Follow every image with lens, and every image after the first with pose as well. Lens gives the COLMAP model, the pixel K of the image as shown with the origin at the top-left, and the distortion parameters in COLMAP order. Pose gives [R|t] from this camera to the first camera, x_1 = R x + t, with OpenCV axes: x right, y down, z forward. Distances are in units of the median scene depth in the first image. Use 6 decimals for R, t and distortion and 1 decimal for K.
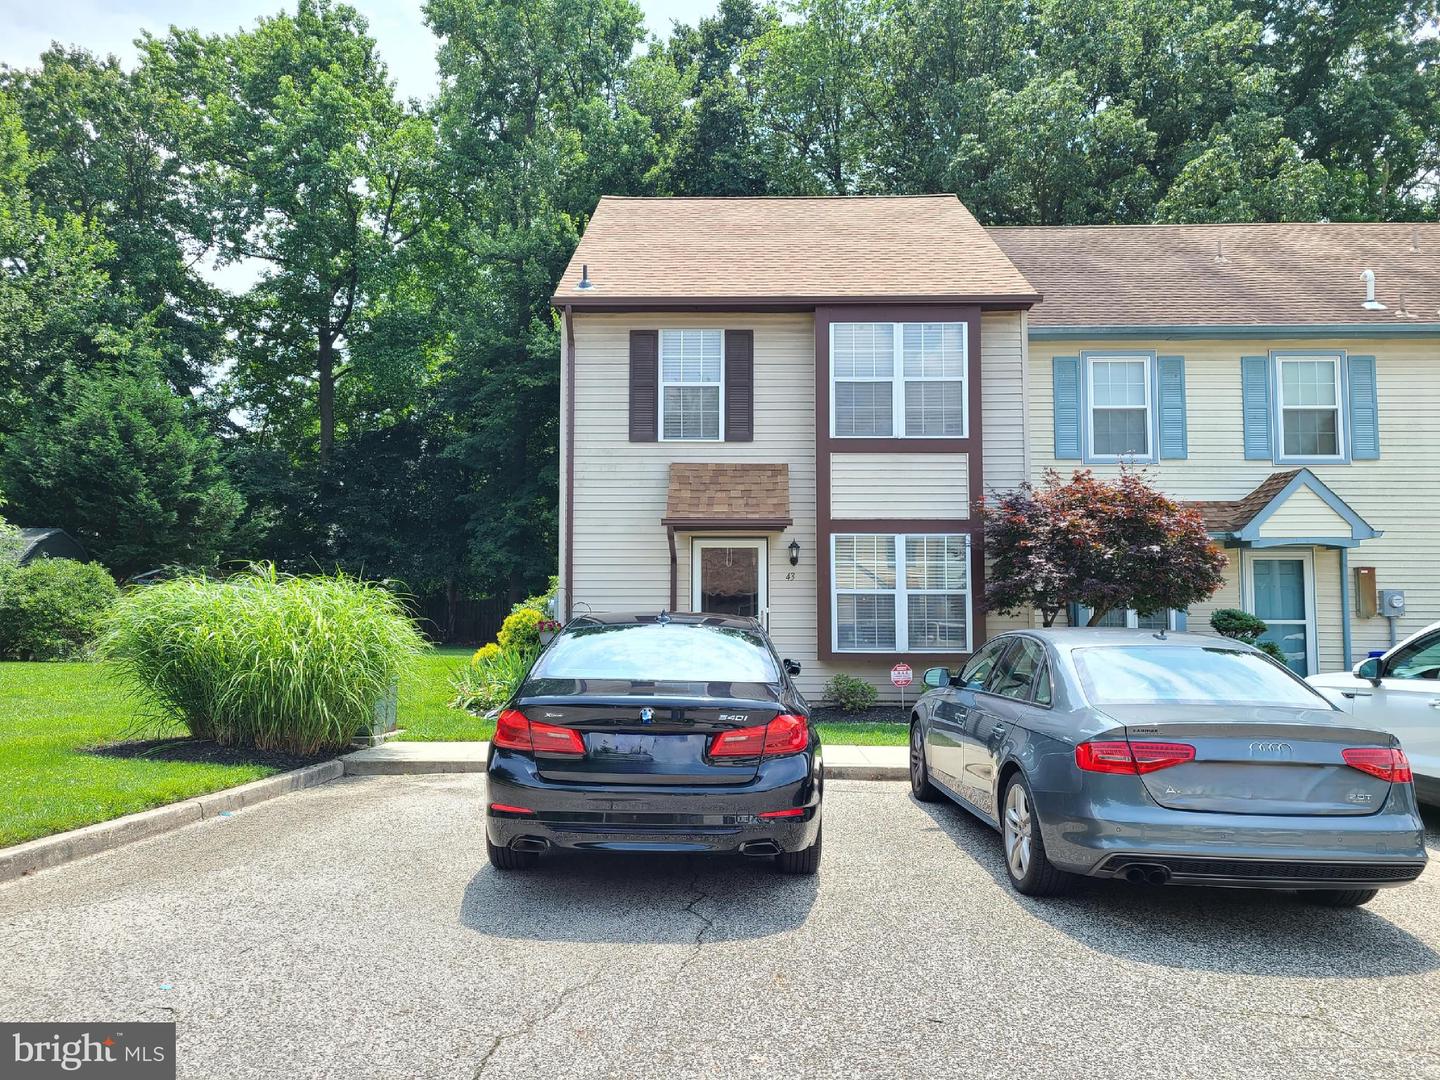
lens RADIAL K [[1083.9, 0, 722.8], [0, 1083.9, 532.1], [0, 0, 1]] dist [0.012978, 0.005149]
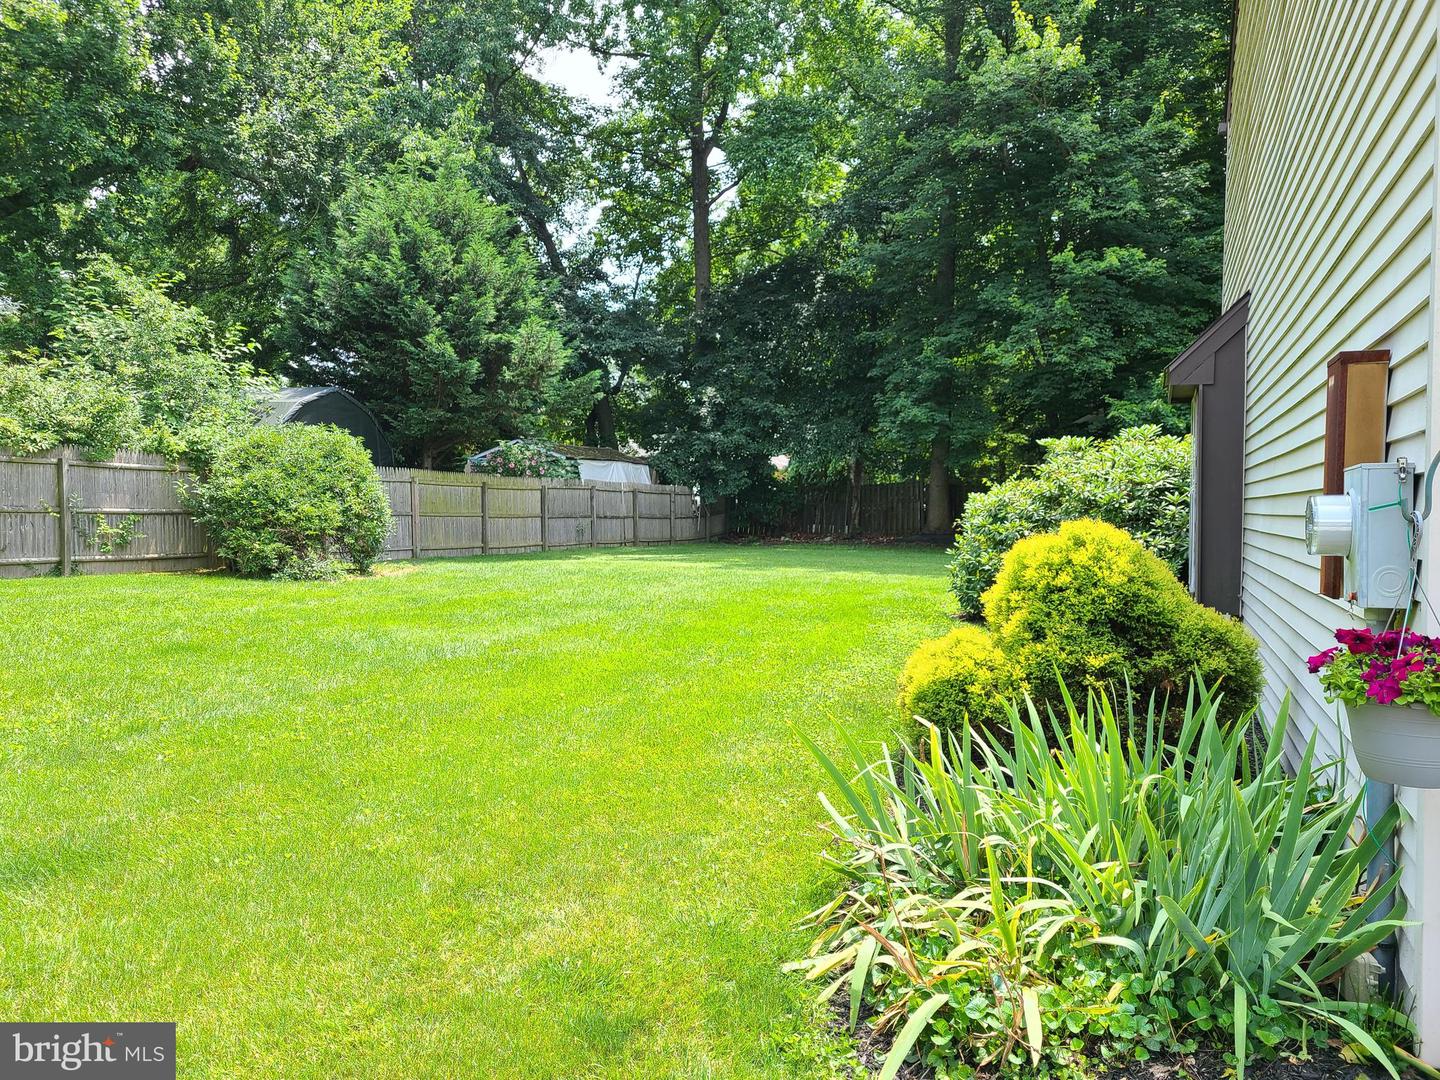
lens RADIAL K [[1083.9, 0, 723.9], [0, 1083.9, 537.3], [0, 0, 1]] dist [0.012978, 0.005149]
pose [[0.933432, 0.020068, -0.358193, -0.090339], [0.020316, 0.993875, 0.108625, 0.021783], [0.358179, -0.108671, 0.927307, 0.370168]]
